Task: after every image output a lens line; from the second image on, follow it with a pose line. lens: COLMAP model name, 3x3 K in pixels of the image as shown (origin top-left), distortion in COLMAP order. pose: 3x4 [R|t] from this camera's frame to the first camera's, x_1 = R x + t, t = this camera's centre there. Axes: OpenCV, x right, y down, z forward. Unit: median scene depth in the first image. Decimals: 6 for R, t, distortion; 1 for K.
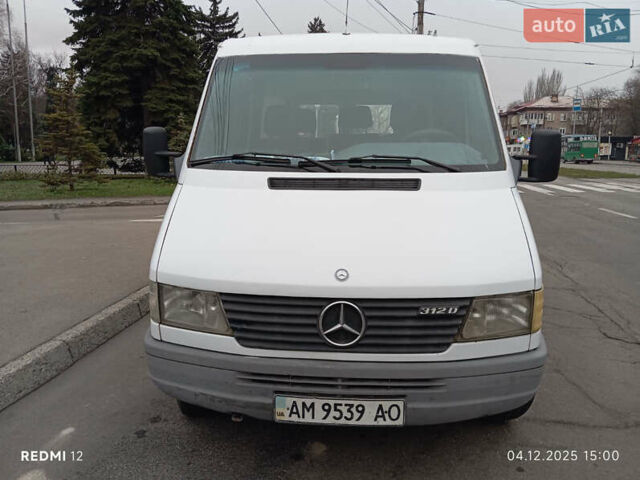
lens RADIAL K [[520.4, 0, 320.0], [0, 520.4, 240.0], [0, 0, 1]] dist [0.104178, -0.187707]
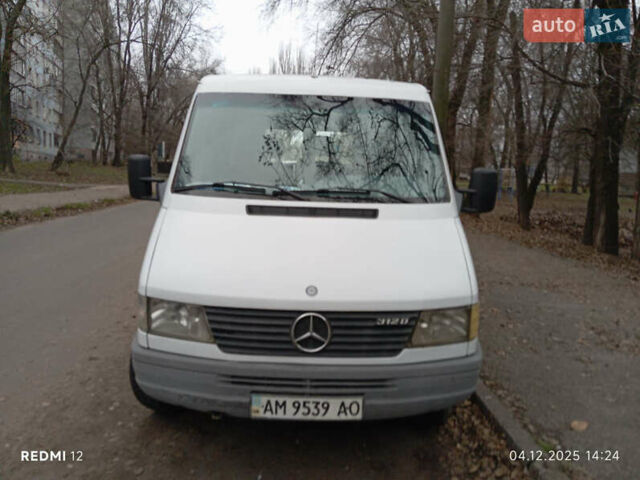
lens RADIAL K [[518.5, 0, 319.9], [0, 518.5, 244.8], [0, 0, 1]] dist [0.093764, -0.180589]
pose [[0.996709, 0.014829, 0.079694, -0.032953], [-0.013007, 0.999643, -0.023324, -0.008709], [-0.080011, 0.022211, 0.996546, -0.161647]]
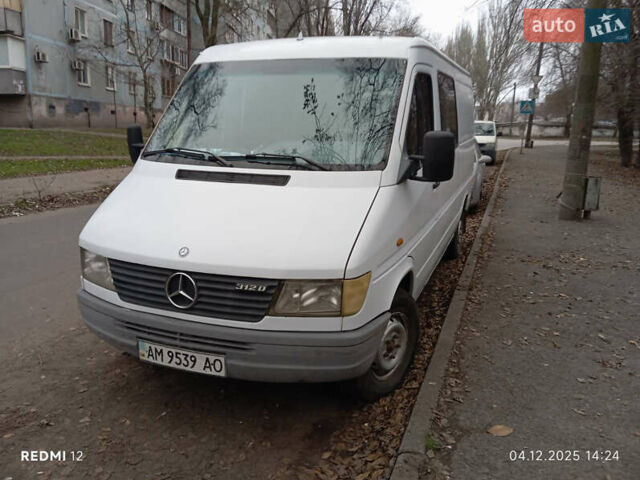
lens RADIAL K [[520.4, 0, 320.0], [0, 520.4, 240.0], [0, 0, 1]] dist [0.104178, -0.187707]
pose [[0.950916, 0.076876, -0.299749, 0.707635], [-0.063920, 0.996557, 0.052808, -0.047061], [0.302776, -0.031056, 0.952555, -0.094991]]
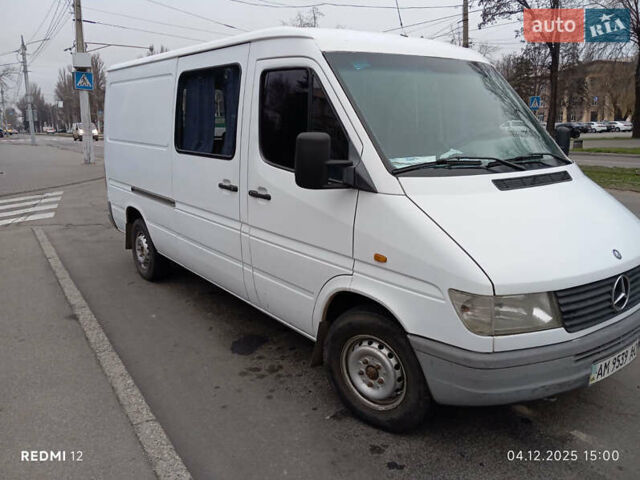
lens RADIAL K [[520.4, 0, 320.0], [0, 520.4, 240.0], [0, 0, 1]] dist [0.104178, -0.187707]
pose [[0.761175, -0.154852, 0.629789, -1.246076], [0.125572, 0.987890, 0.091134, -0.165285], [-0.636274, 0.009715, 0.771402, 0.468727]]
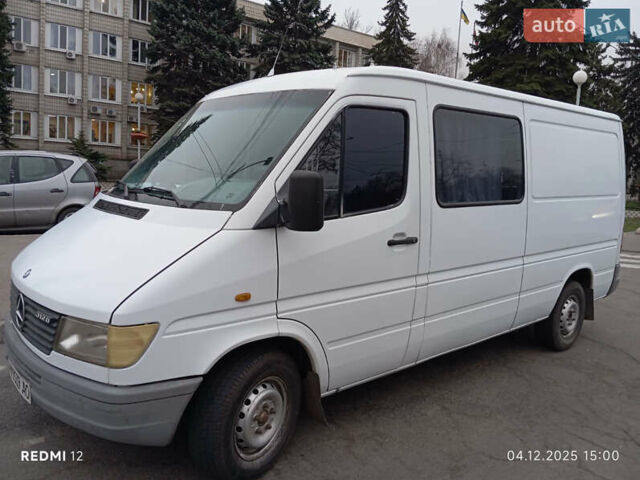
lens RADIAL K [[520.4, 0, 320.0], [0, 520.4, 240.0], [0, 0, 1]] dist [0.104178, -0.187707]
pose [[0.691499, 0.129107, -0.710746, 1.414221], [-0.172627, 0.984926, 0.010959, -0.148212], [0.701448, 0.115116, 0.703363, 0.566800]]
